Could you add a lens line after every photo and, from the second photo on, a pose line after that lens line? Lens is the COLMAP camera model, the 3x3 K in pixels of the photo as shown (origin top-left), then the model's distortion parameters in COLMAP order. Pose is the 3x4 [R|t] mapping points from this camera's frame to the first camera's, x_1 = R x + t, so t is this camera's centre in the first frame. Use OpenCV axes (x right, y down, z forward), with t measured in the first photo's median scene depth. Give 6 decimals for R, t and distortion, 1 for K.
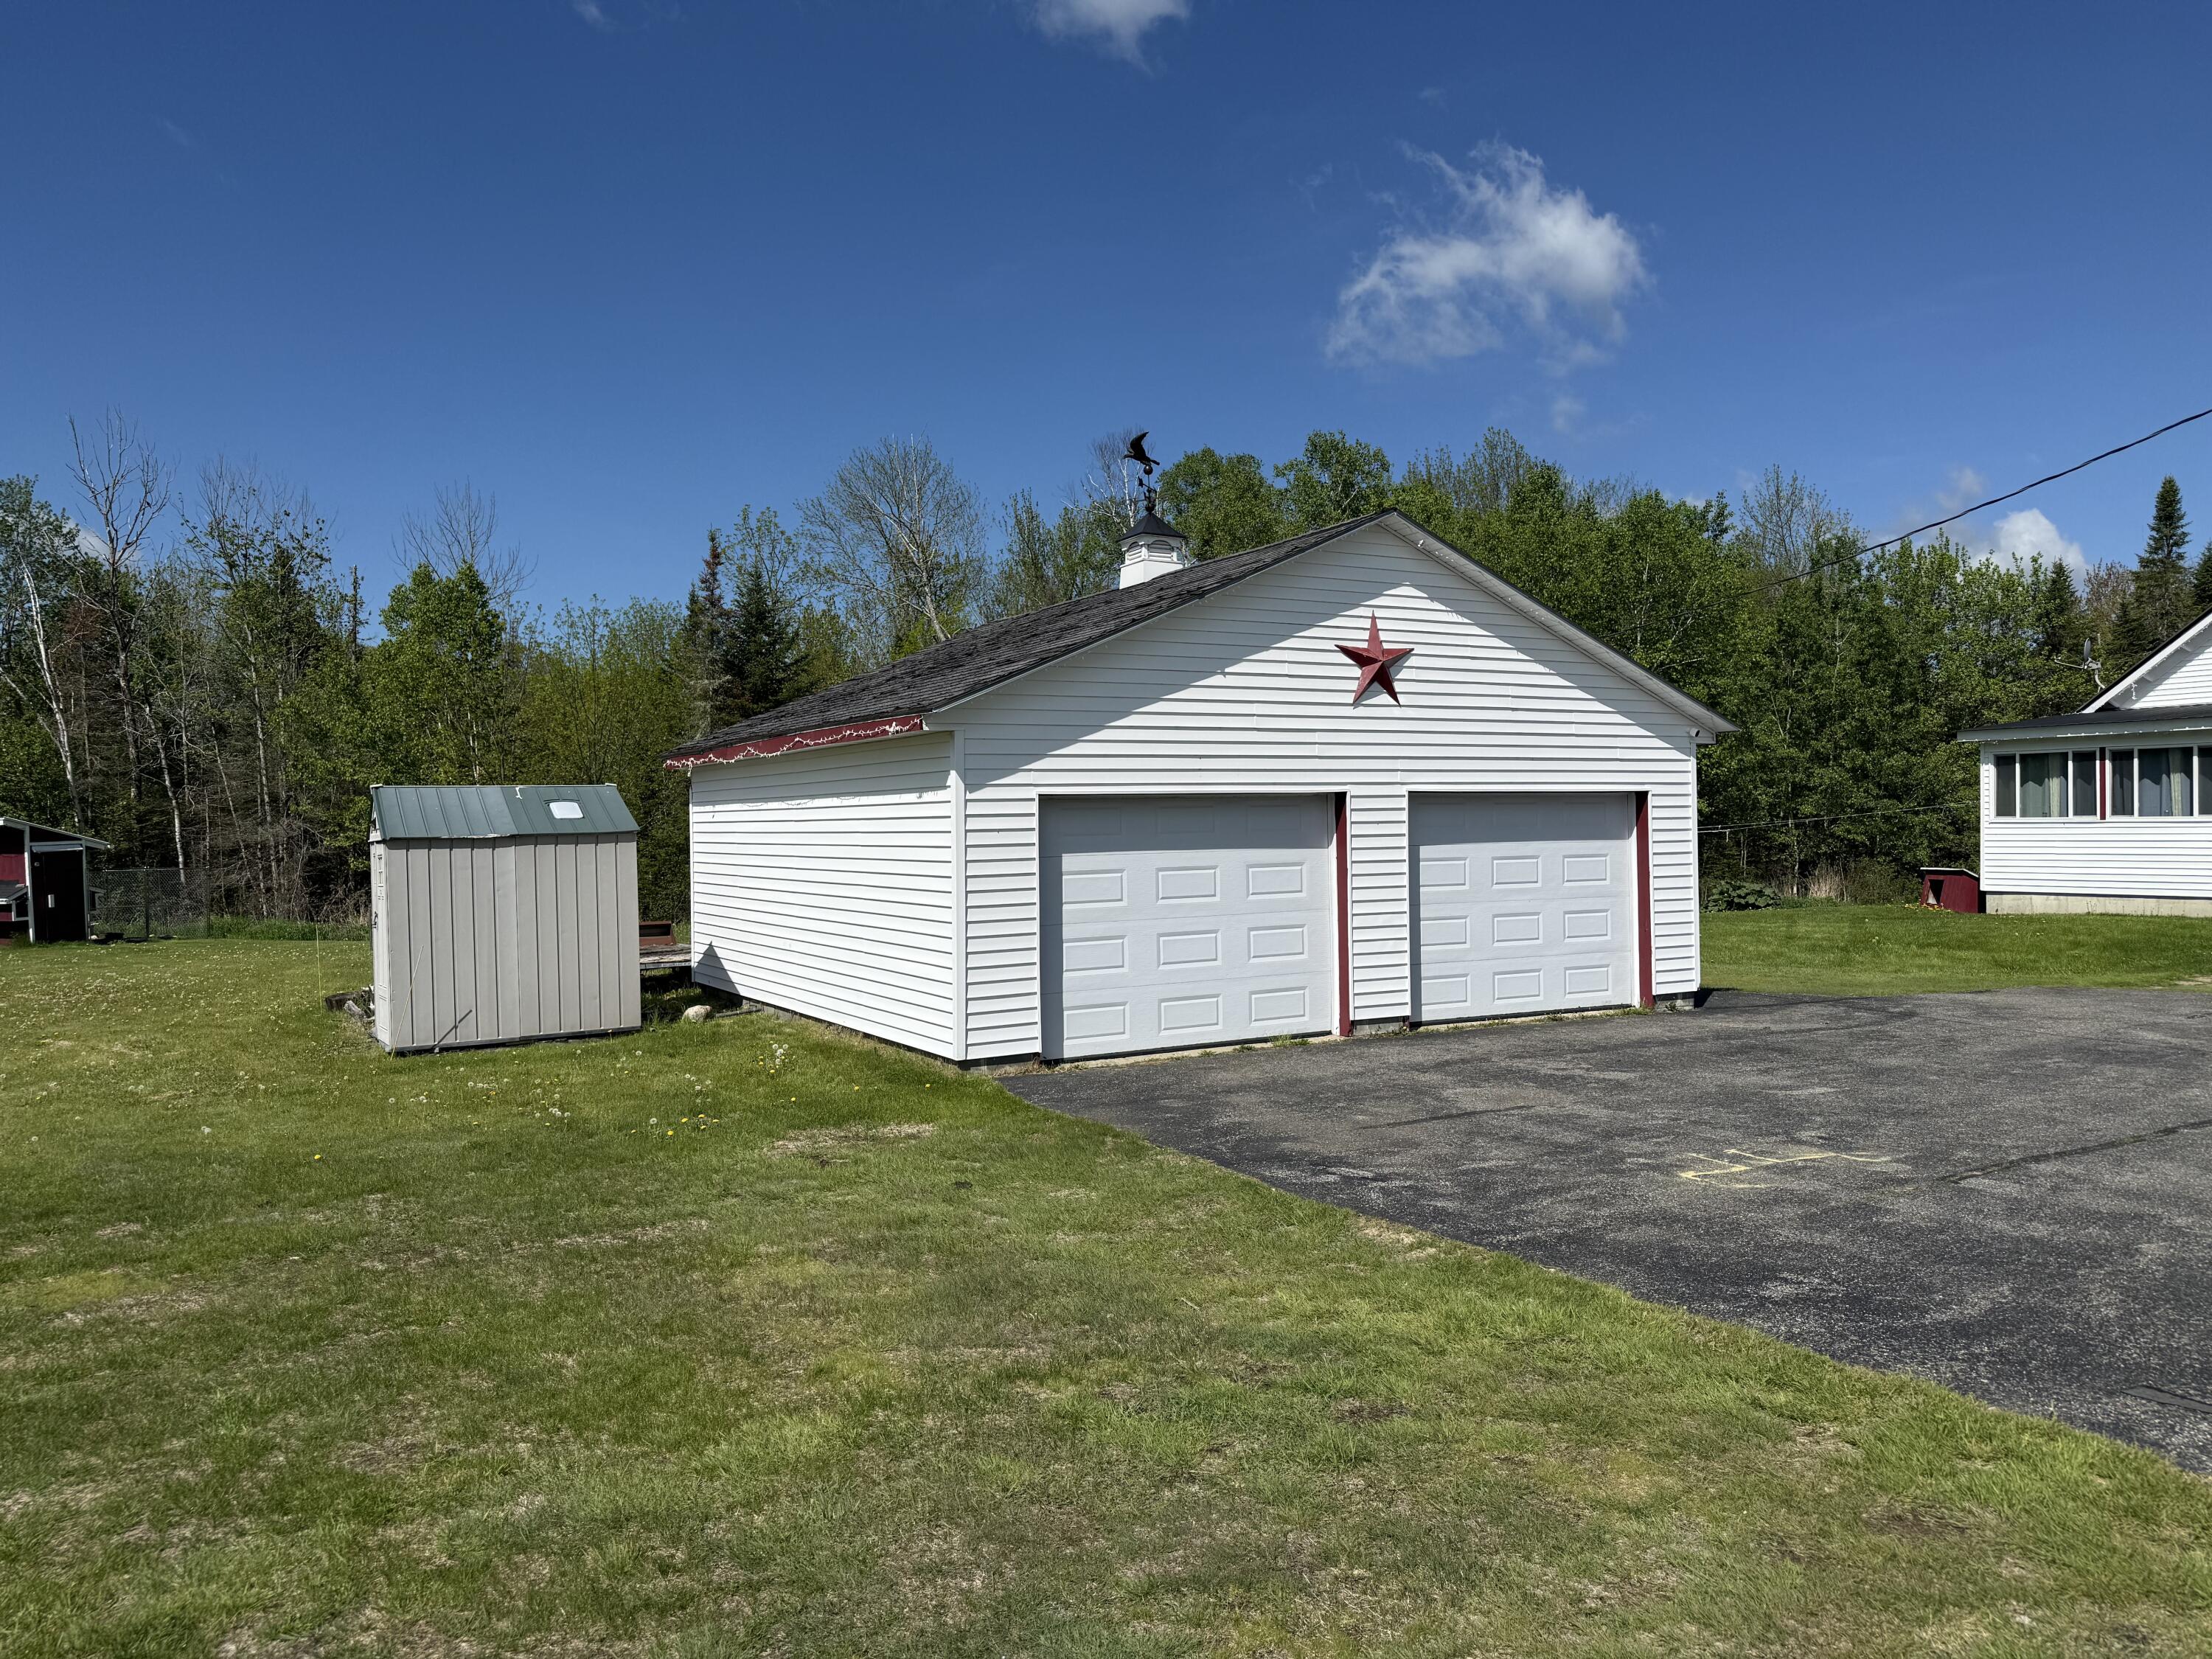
lens RADIAL K [[1537.3, 0, 1082.8], [0, 1537.3, 829.0], [0, 0, 1]] dist [0.074473, -0.084746]
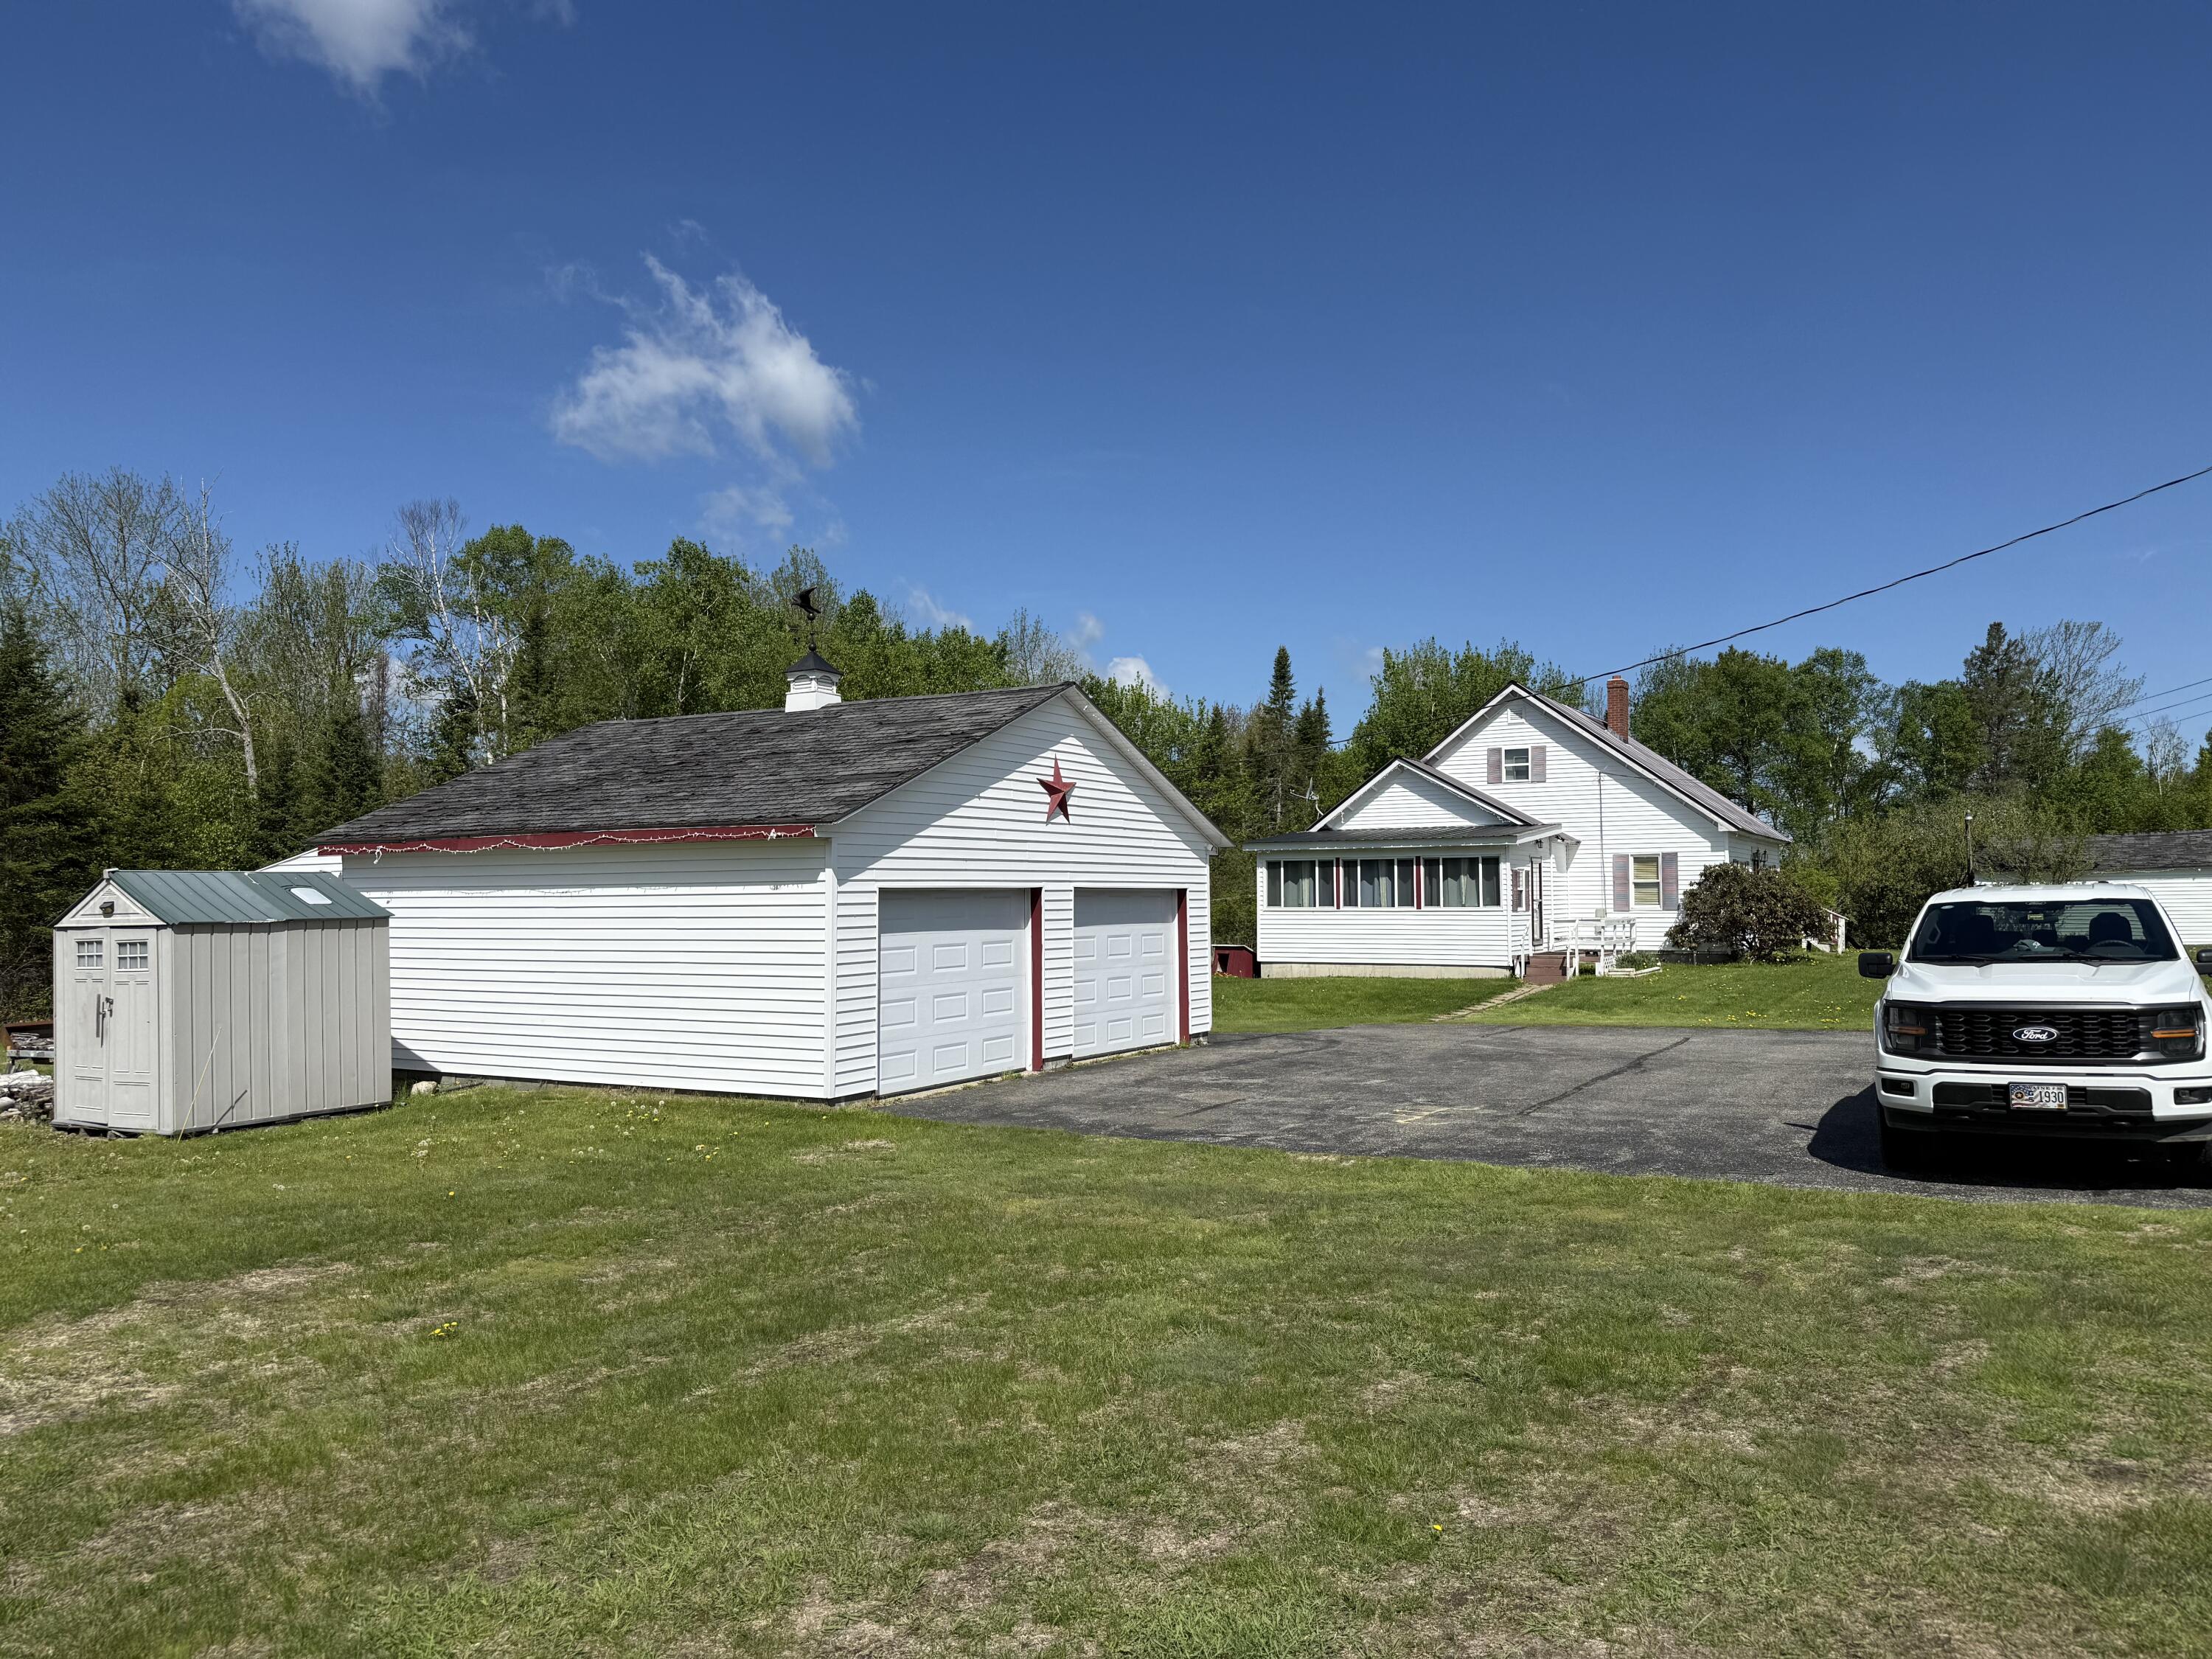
lens RADIAL K [[1537.3, 0, 1087.4], [0, 1537.3, 824.9], [0, 0, 1]] dist [0.074473, -0.084746]
pose [[0.868955, 0.032286, 0.493837, -0.396250], [-0.004155, 0.998310, -0.057956, -0.000743], [-0.494873, 0.048309, 0.867621, -0.162071]]
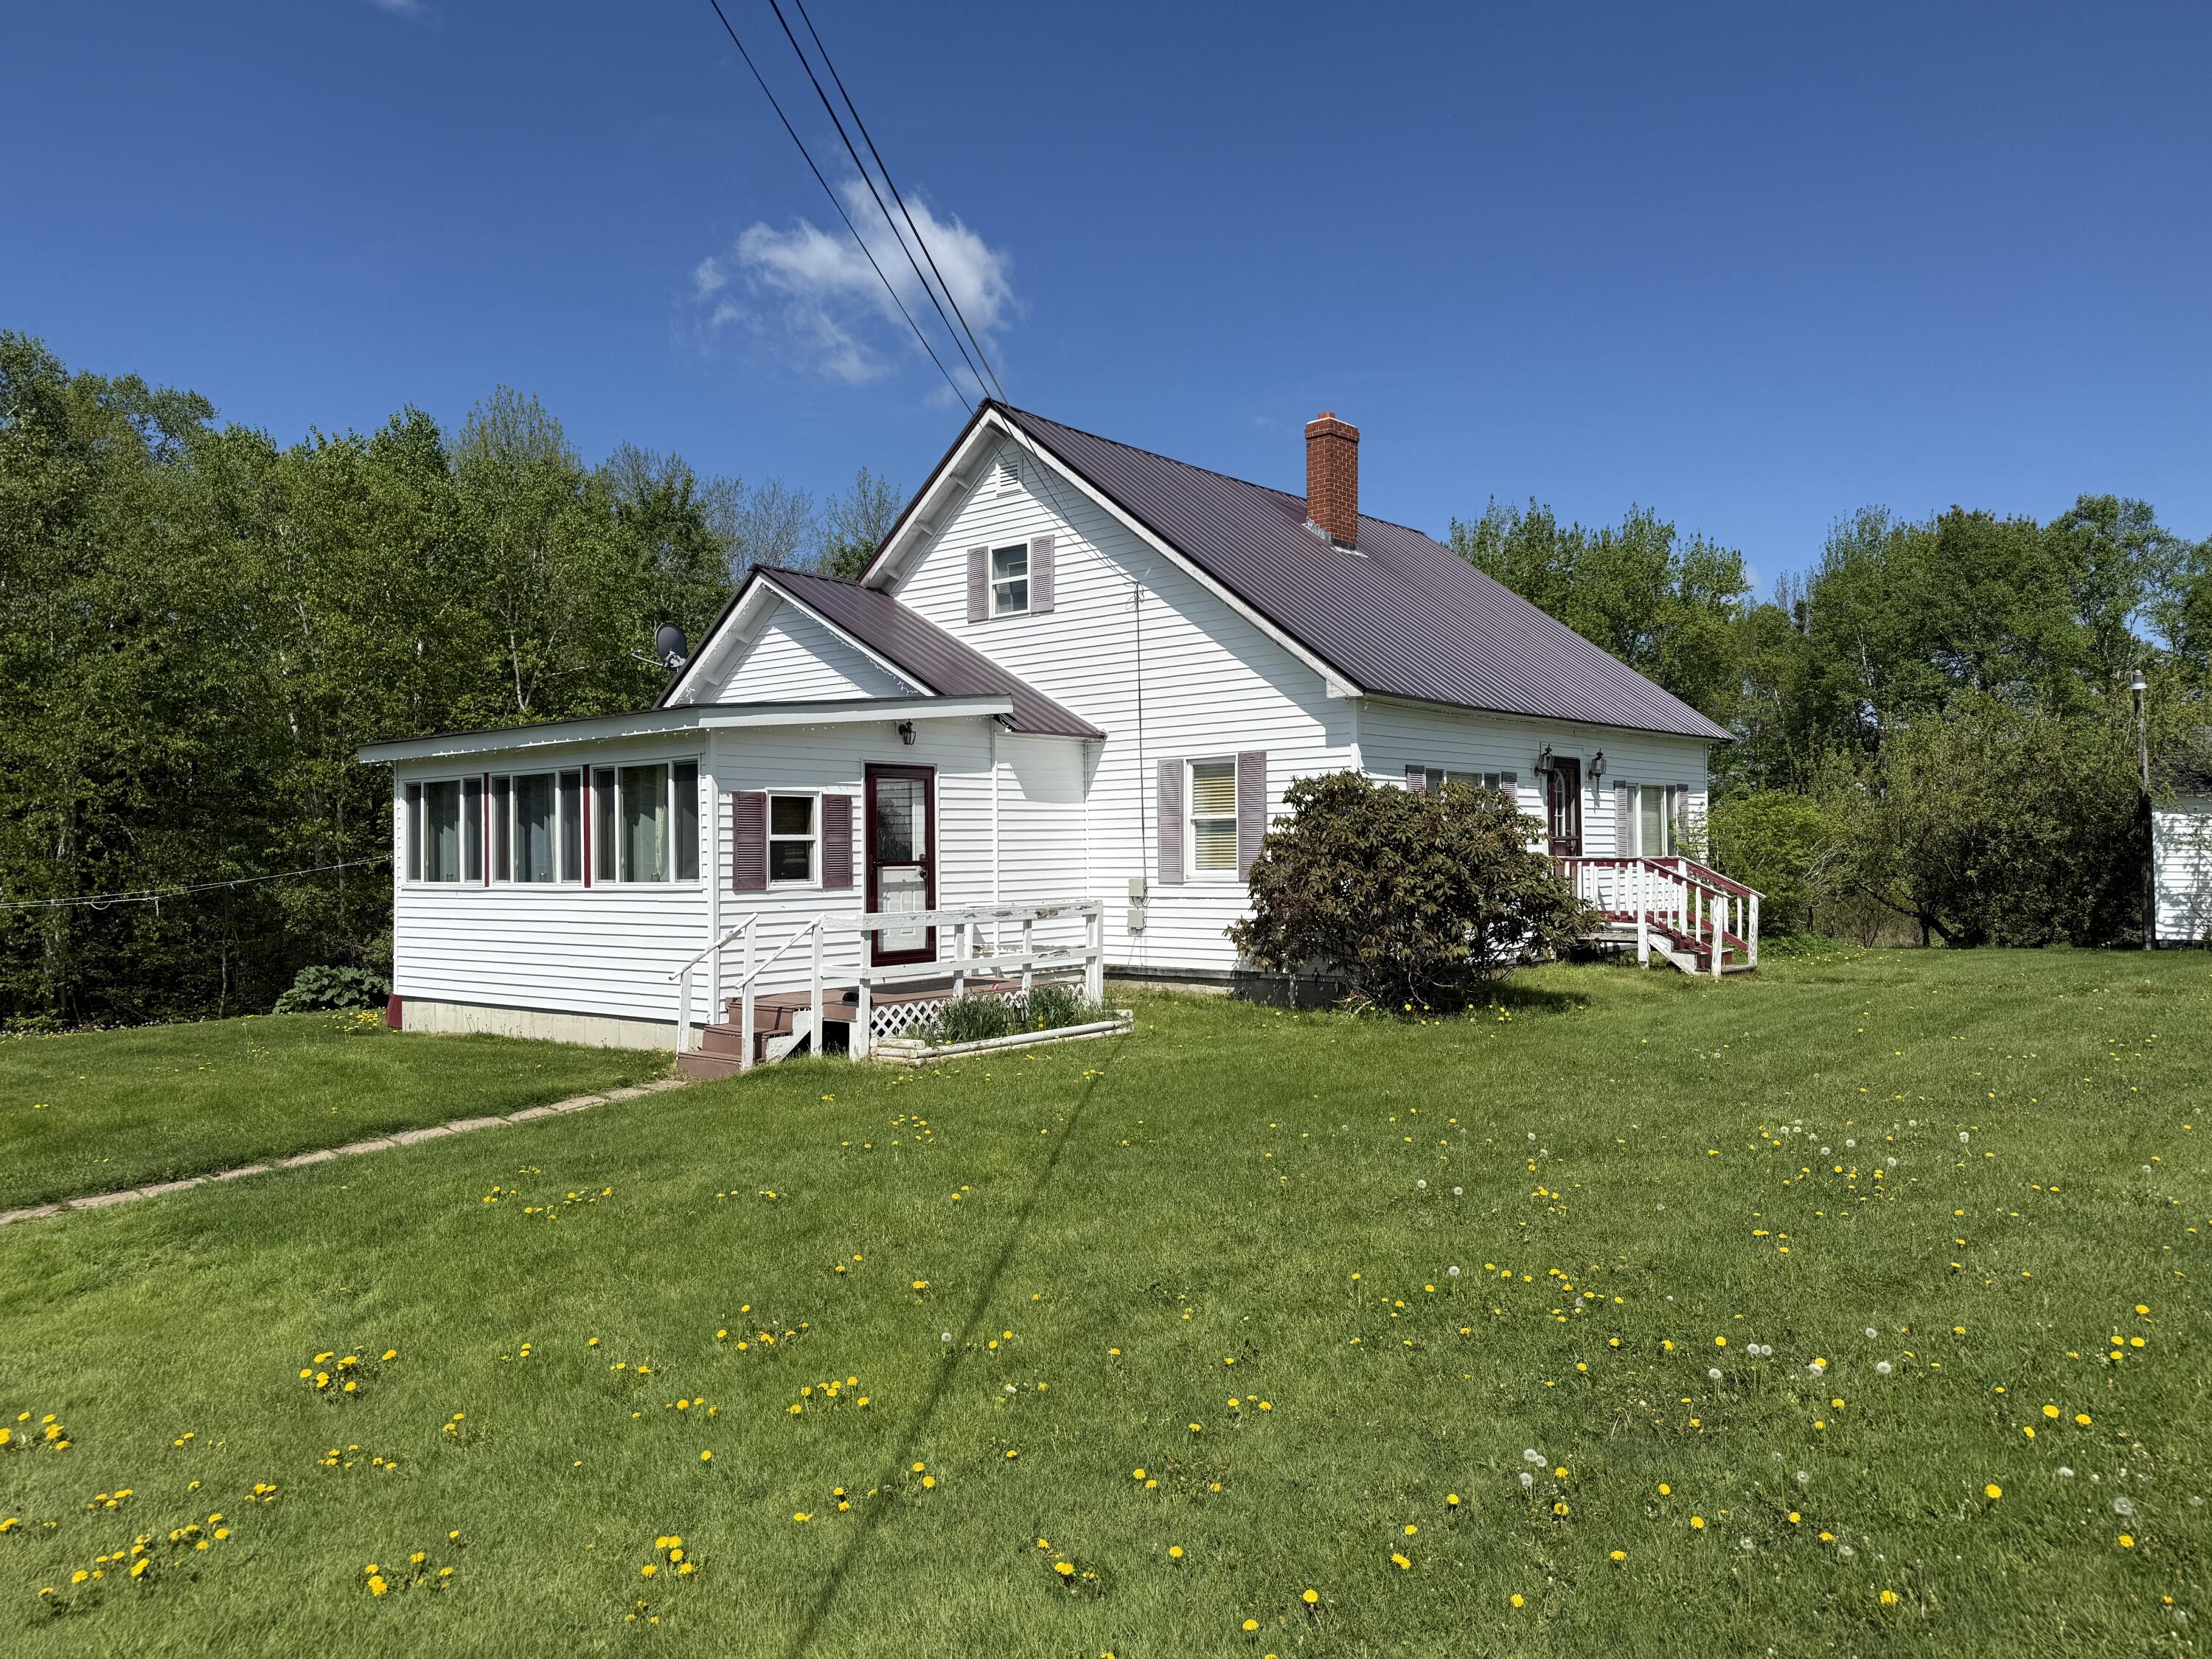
lens RADIAL K [[1537.3, 0, 1115.7], [0, 1537.3, 824.0], [0, 0, 1]] dist [0.074473, -0.084746]
pose [[0.941562, 0.007716, 0.336751, 1.176243], [0.001145, 0.999659, -0.026107, -0.024872], [-0.336837, 0.024967, 0.941232, 0.534004]]
